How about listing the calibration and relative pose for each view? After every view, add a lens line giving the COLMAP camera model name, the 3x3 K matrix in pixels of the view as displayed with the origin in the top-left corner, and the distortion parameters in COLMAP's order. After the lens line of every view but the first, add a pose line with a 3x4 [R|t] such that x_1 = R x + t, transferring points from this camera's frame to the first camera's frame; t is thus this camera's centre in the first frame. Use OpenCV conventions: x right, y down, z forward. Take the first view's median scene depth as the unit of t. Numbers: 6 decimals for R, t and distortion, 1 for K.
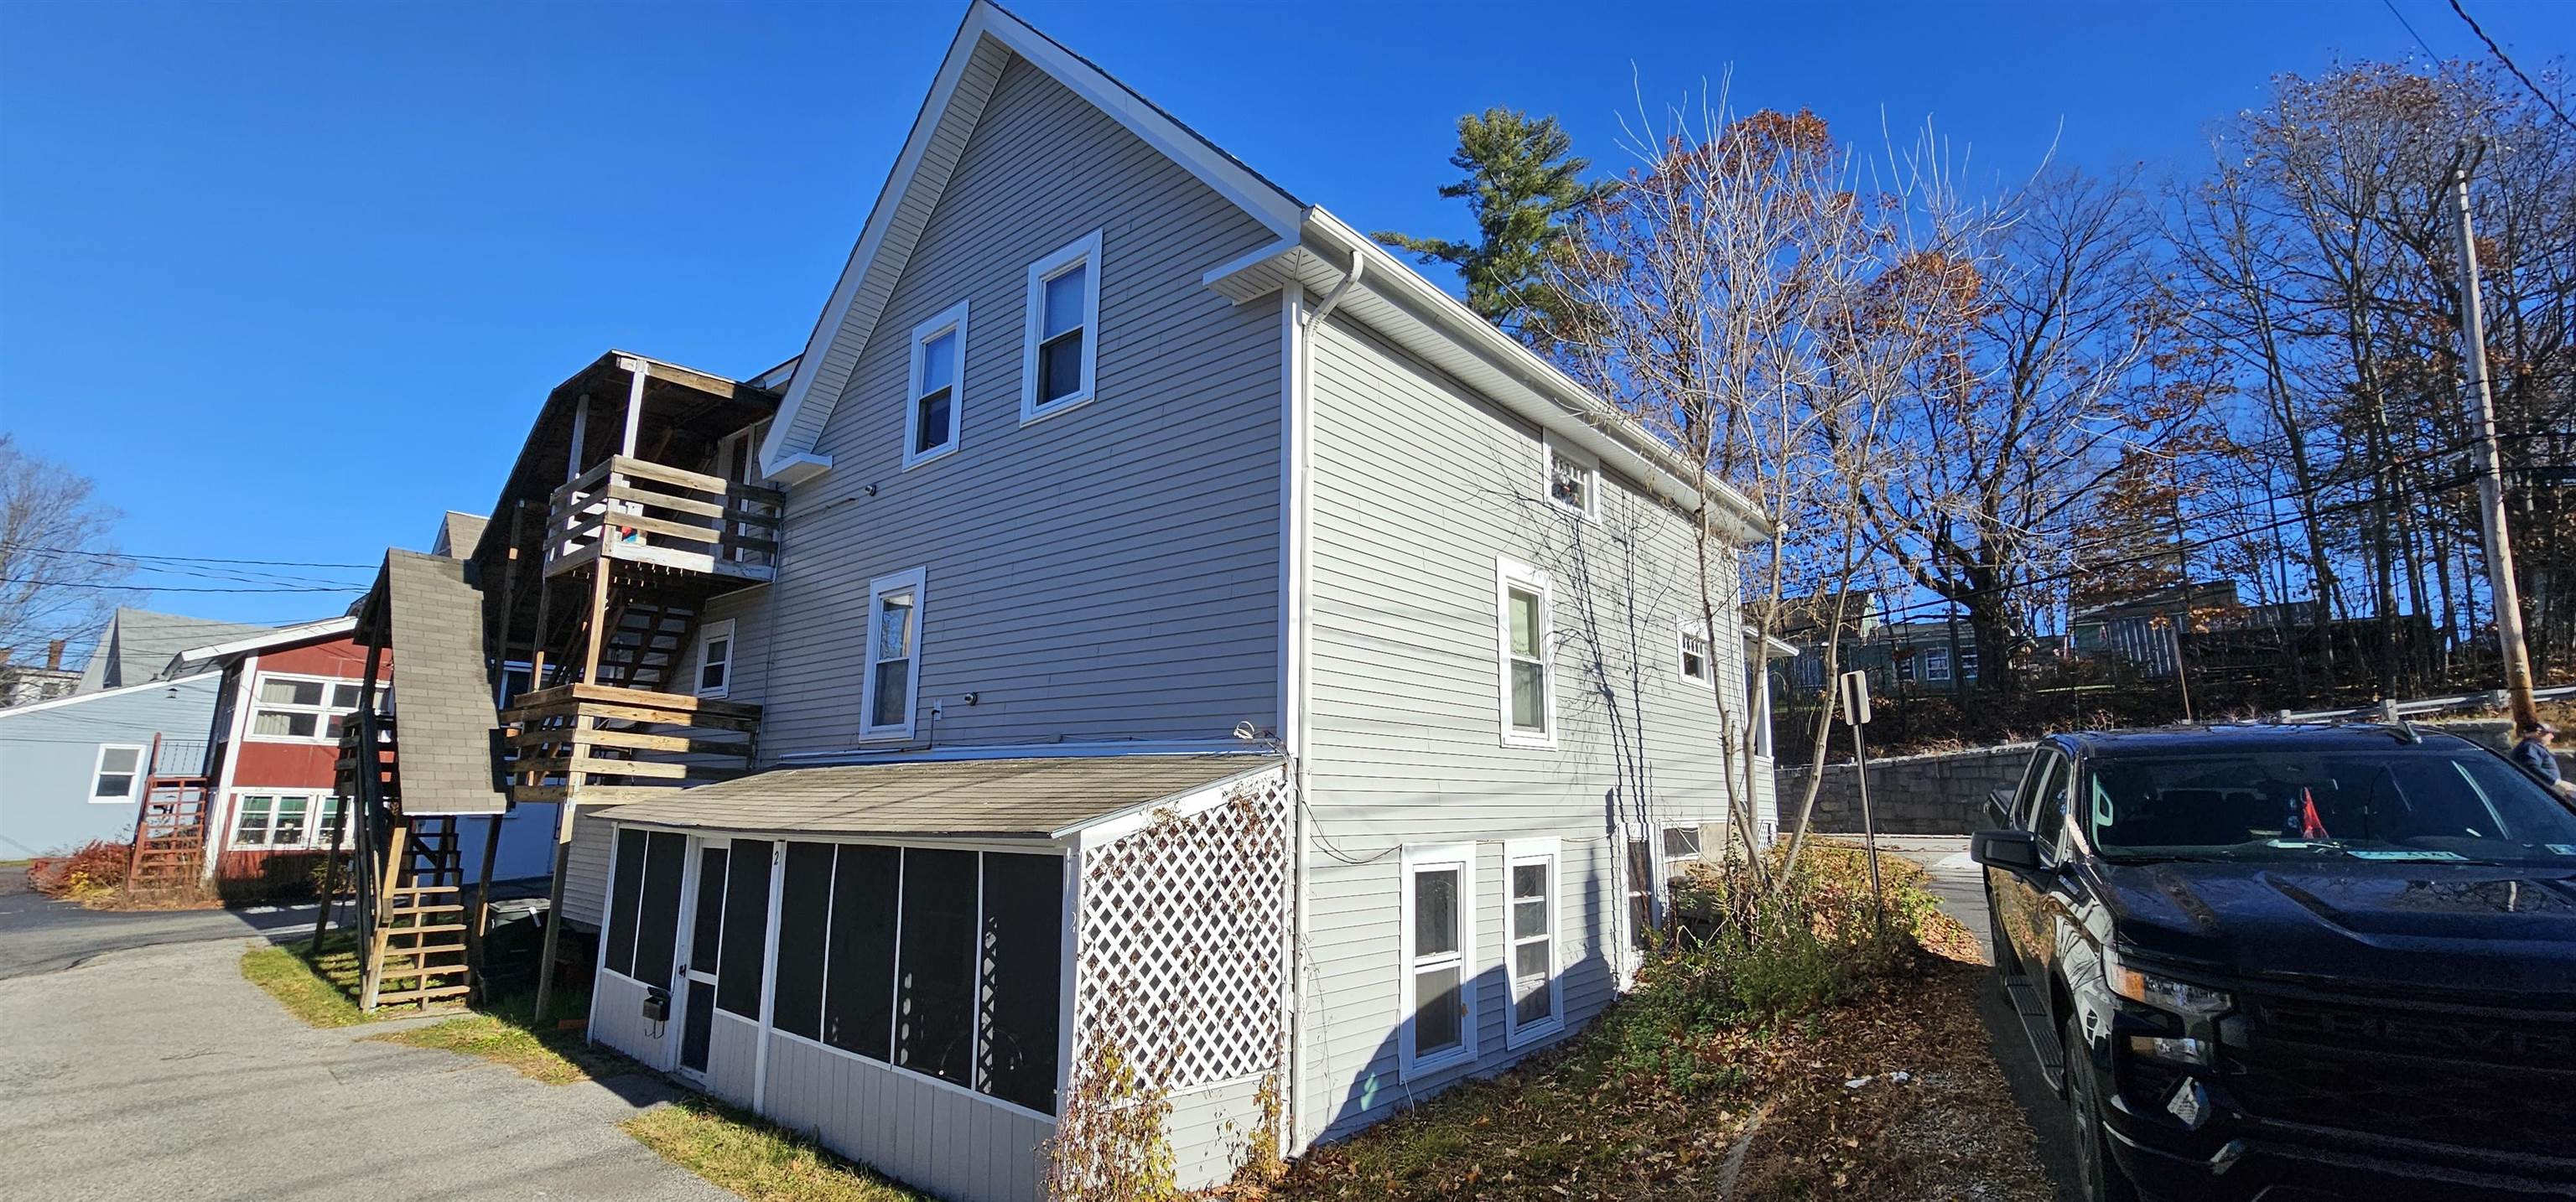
lens RADIAL K [[1060.2, 0, 1288.0], [0, 1060.2, 601.0], [0, 0, 1]] dist [-0.000310, 0.000093]
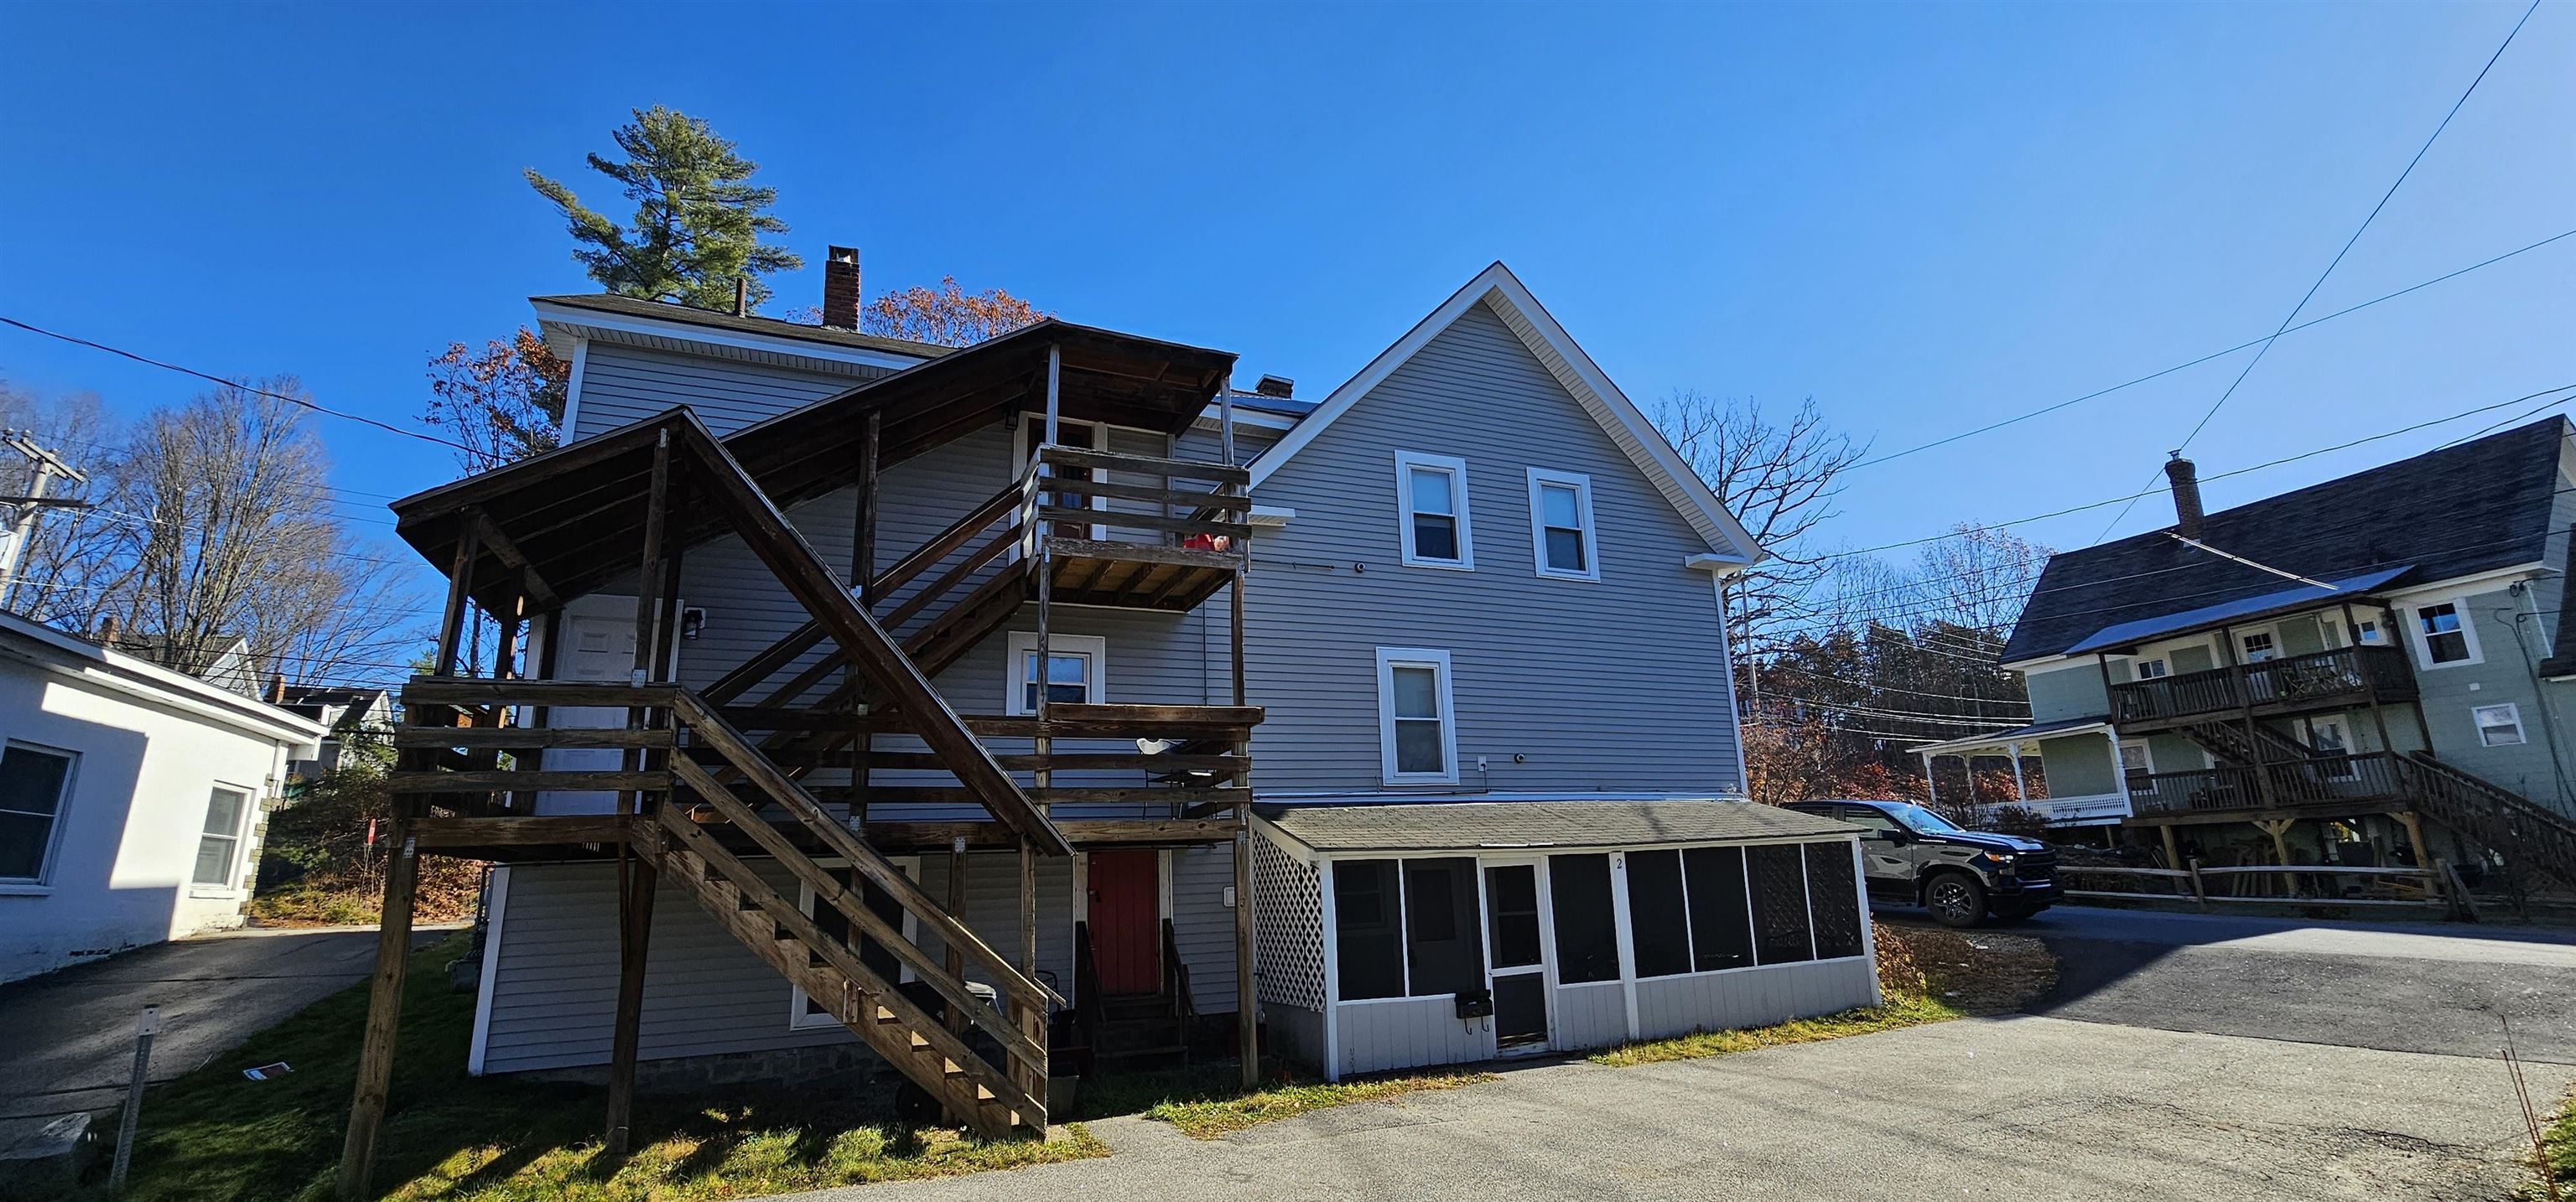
lens RADIAL K [[1060.2, 0, 1288.0], [0, 1060.2, 601.0], [0, 0, 1]] dist [-0.000310, 0.000093]
pose [[0.451850, 0.200292, 0.869319, -1.611479], [-0.126669, 0.979001, -0.159724, 0.143001], [-0.883055, -0.037945, 0.467732, 0.585007]]
